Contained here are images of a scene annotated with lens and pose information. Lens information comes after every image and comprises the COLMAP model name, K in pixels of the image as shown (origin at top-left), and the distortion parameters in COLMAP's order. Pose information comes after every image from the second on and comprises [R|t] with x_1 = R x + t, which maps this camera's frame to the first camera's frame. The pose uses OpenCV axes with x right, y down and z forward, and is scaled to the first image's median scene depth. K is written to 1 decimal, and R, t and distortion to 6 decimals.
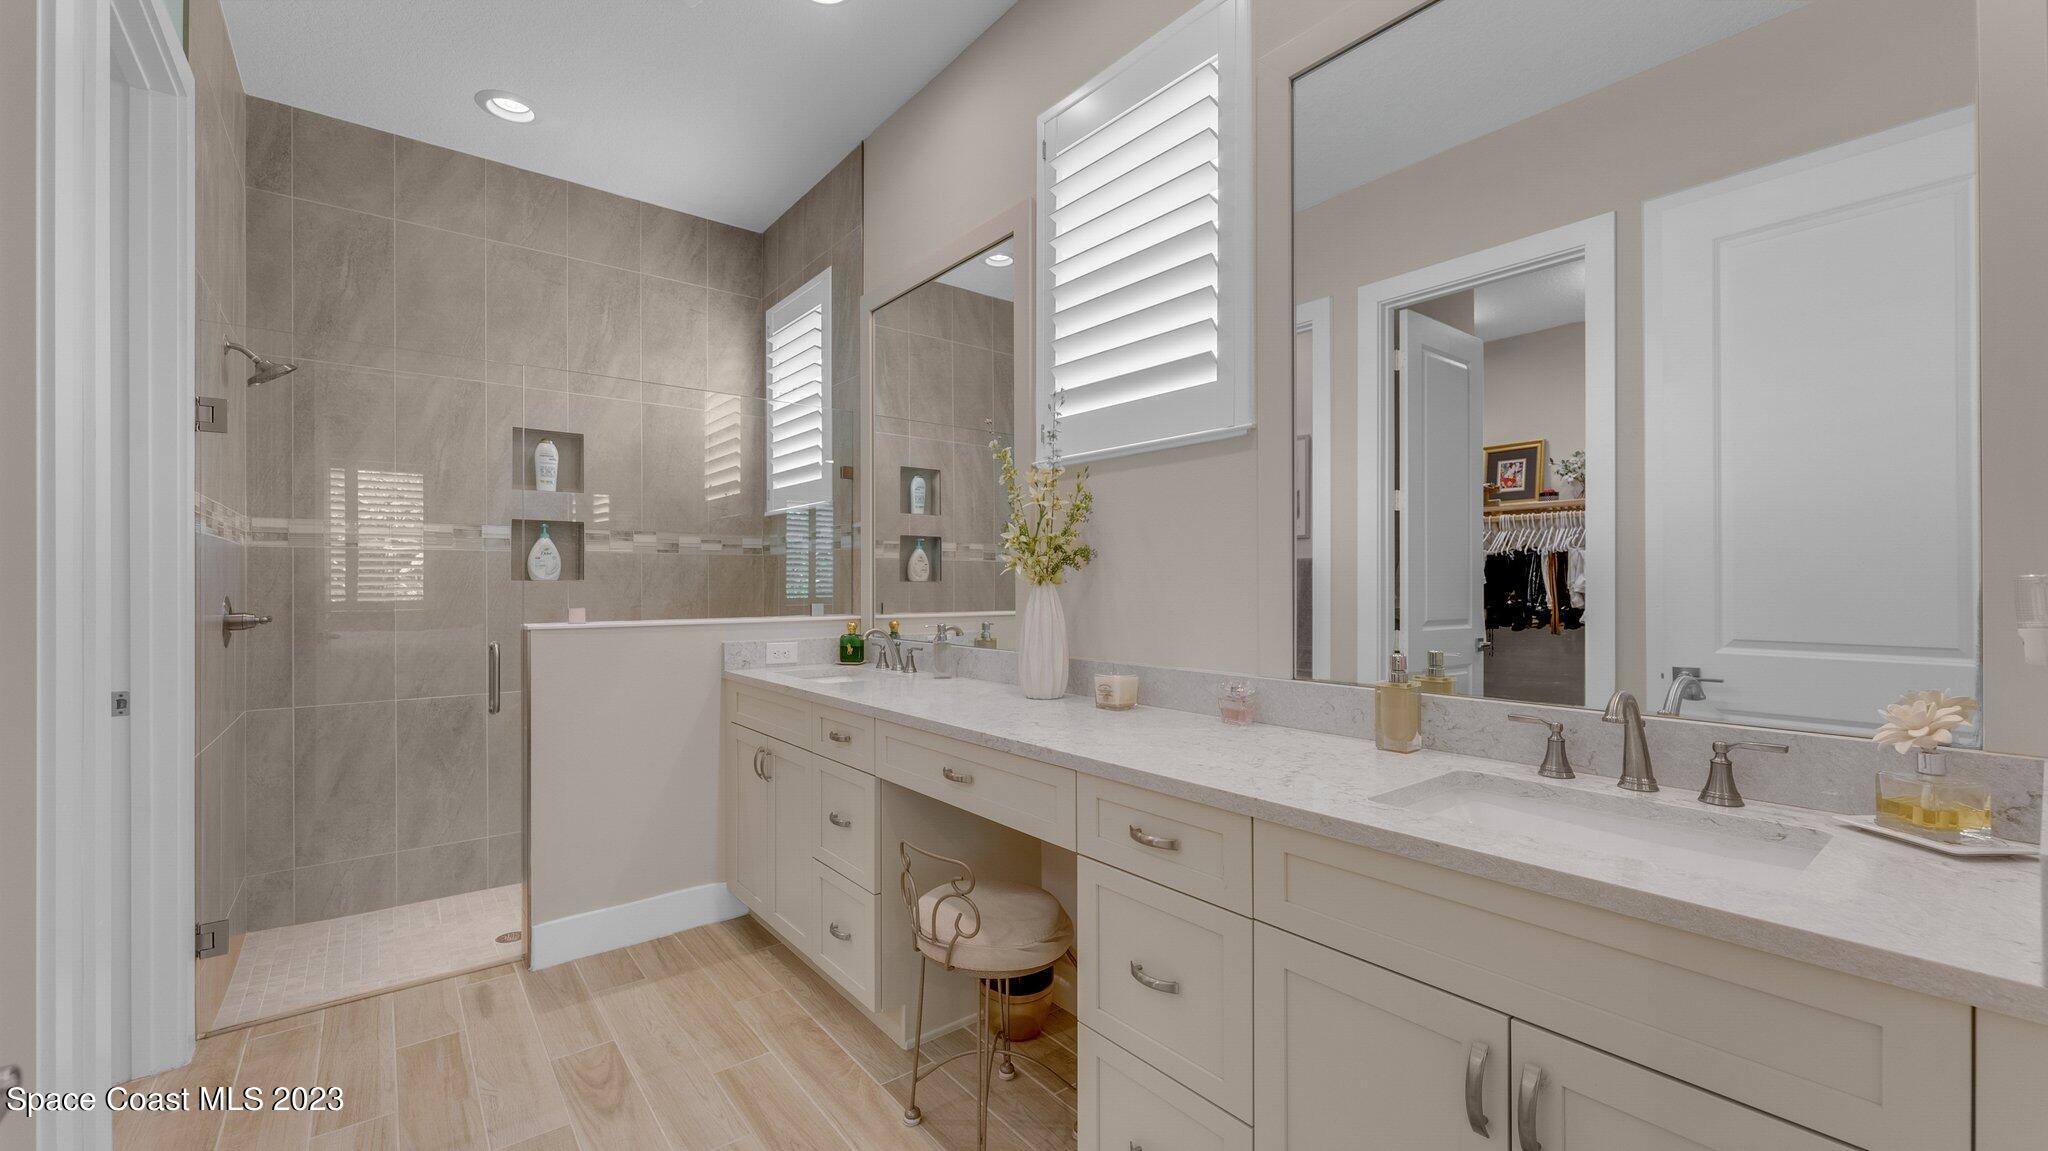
lens RADIAL K [[820.8, 0, 1022.4], [0, 820.8, 577.8], [0, 0, 1]] dist [0.001367, 0.000047]
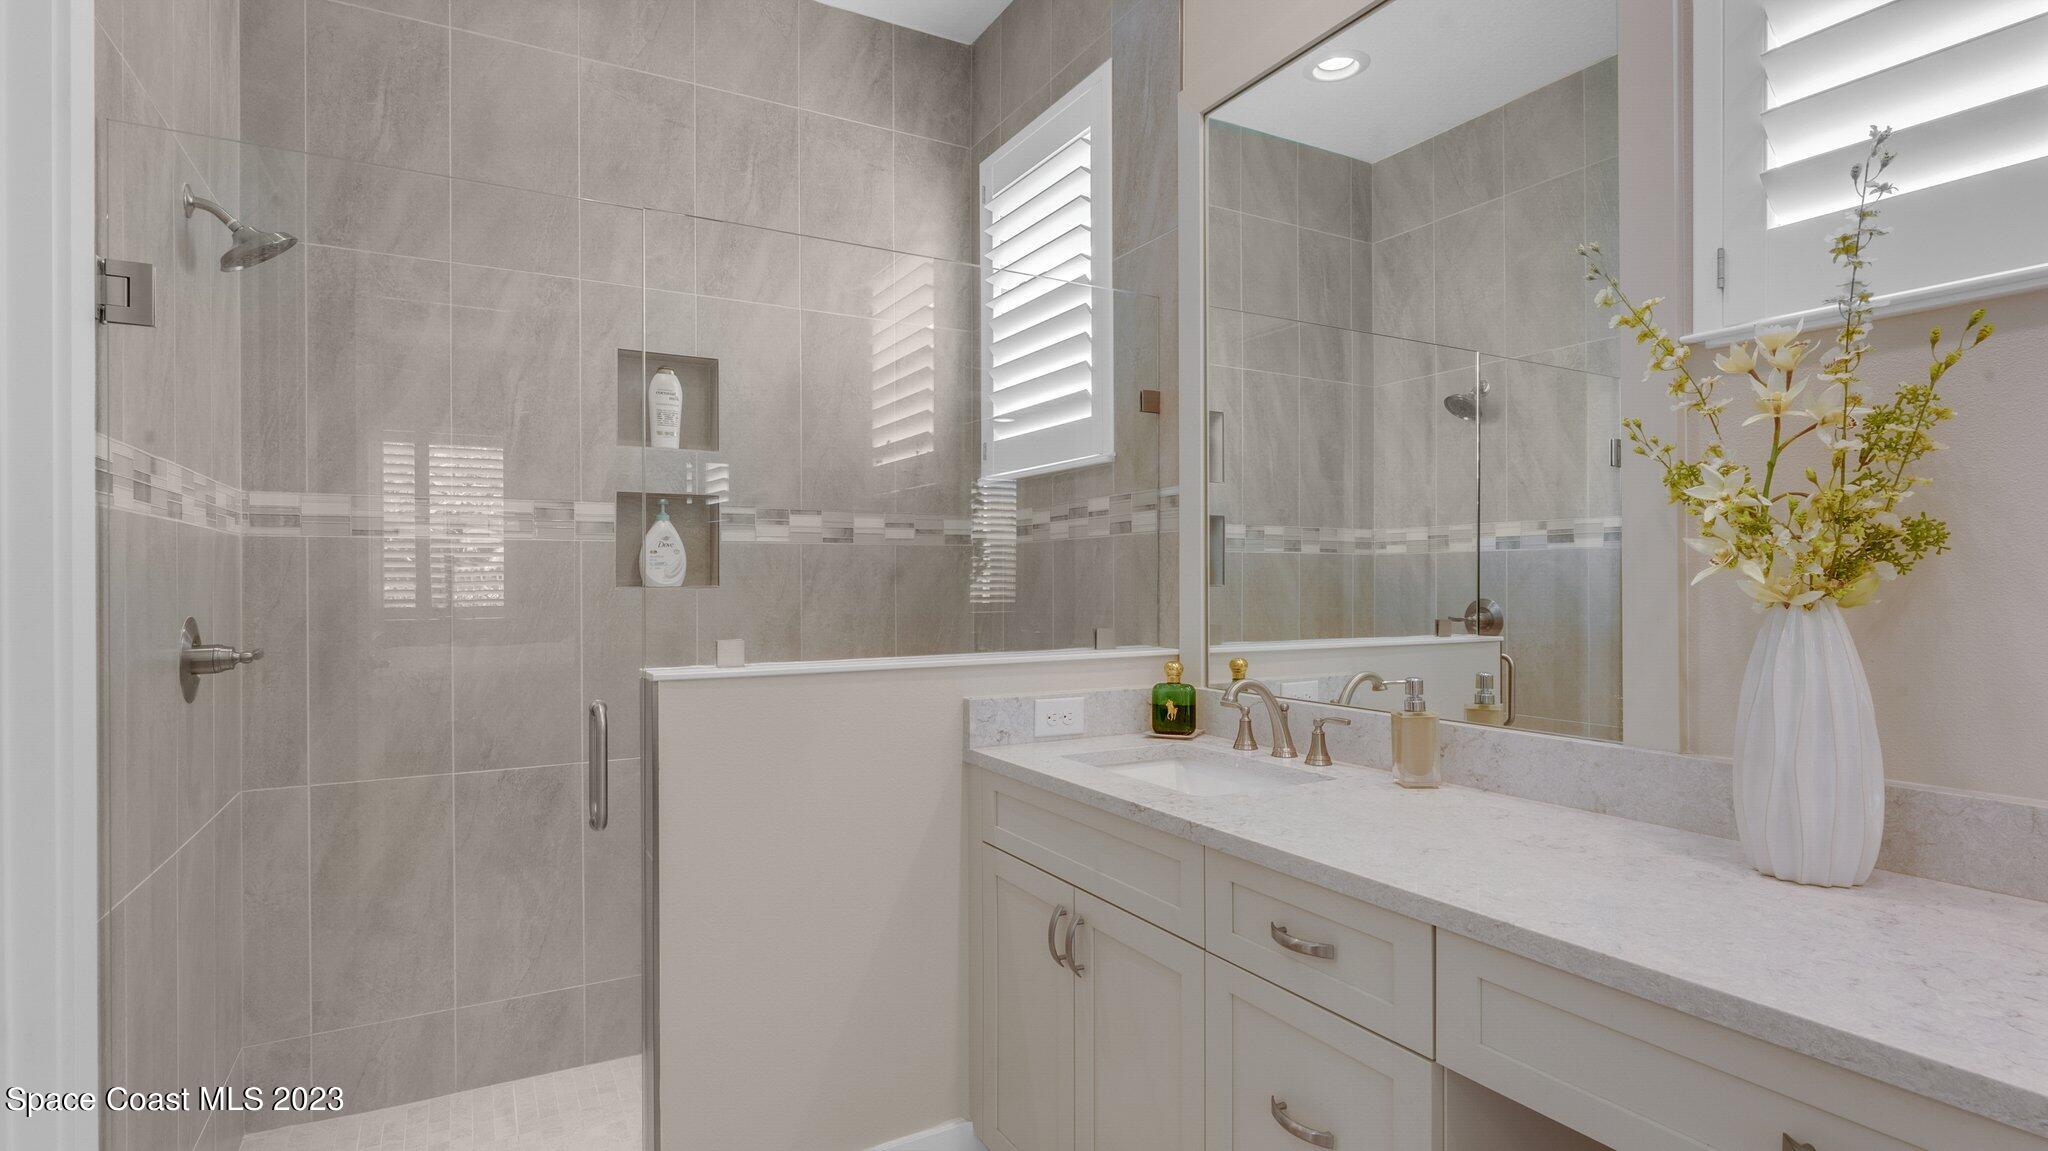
lens RADIAL K [[1011.0, 0, 1024.0], [0, 1011.0, 575.5], [0, 0, 1]] dist [-0.001633, -0.000348]
pose [[0.987234, -0.001902, -0.159265, -0.185836], [0.002128, 0.999997, 0.001251, -0.006192], [0.159262, -0.001574, 0.987235, 0.276554]]
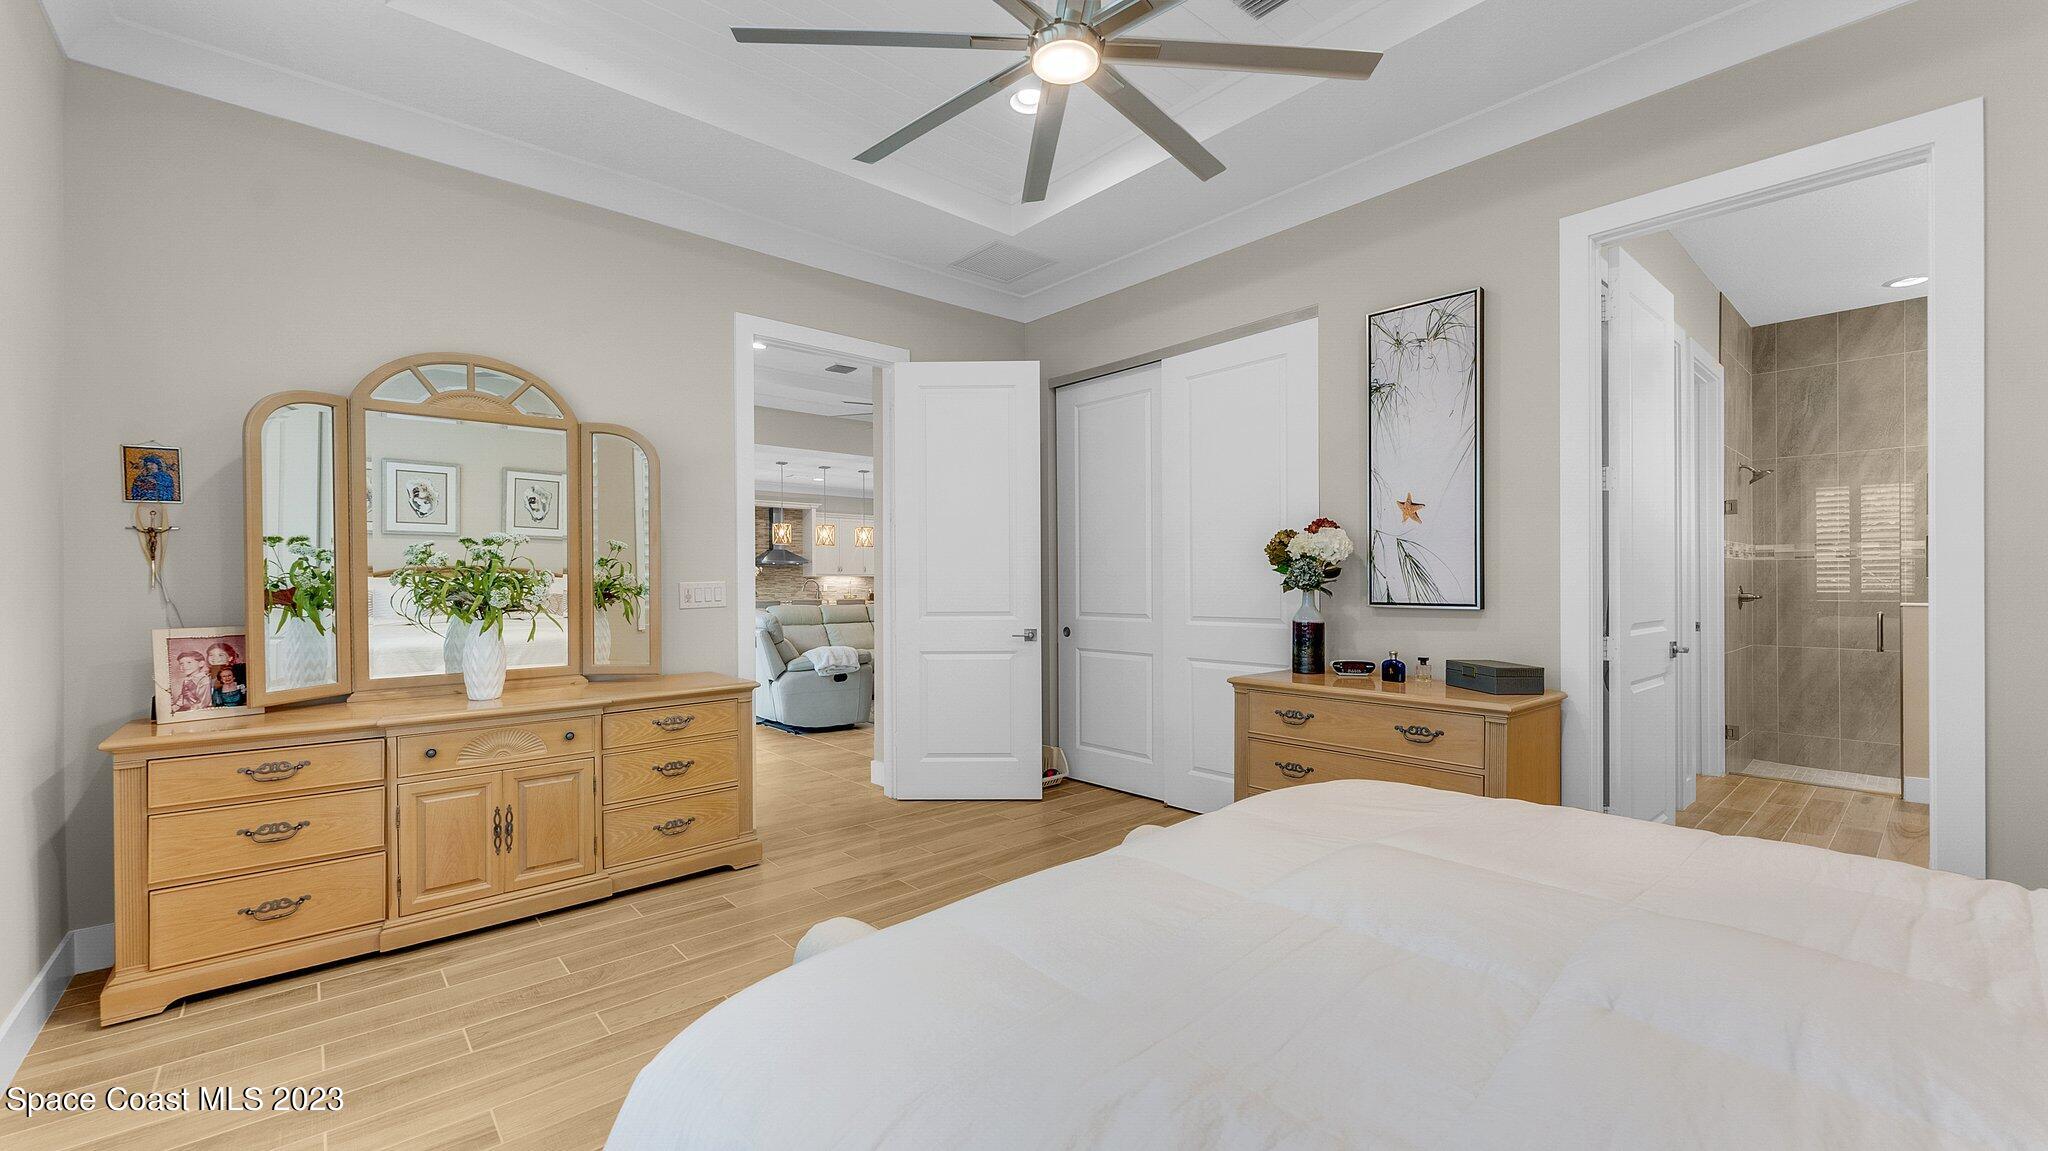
lens RADIAL K [[810.3, 0, 1016.2], [0, 810.3, 587.8], [0, 0, 1]] dist [0.000141, -0.000009]
pose [[0.048326, 0.006704, -0.998809, 0.776984], [0.010679, 0.999917, 0.007228, -0.004923], [0.998775, -0.011016, 0.048250, -0.729267]]
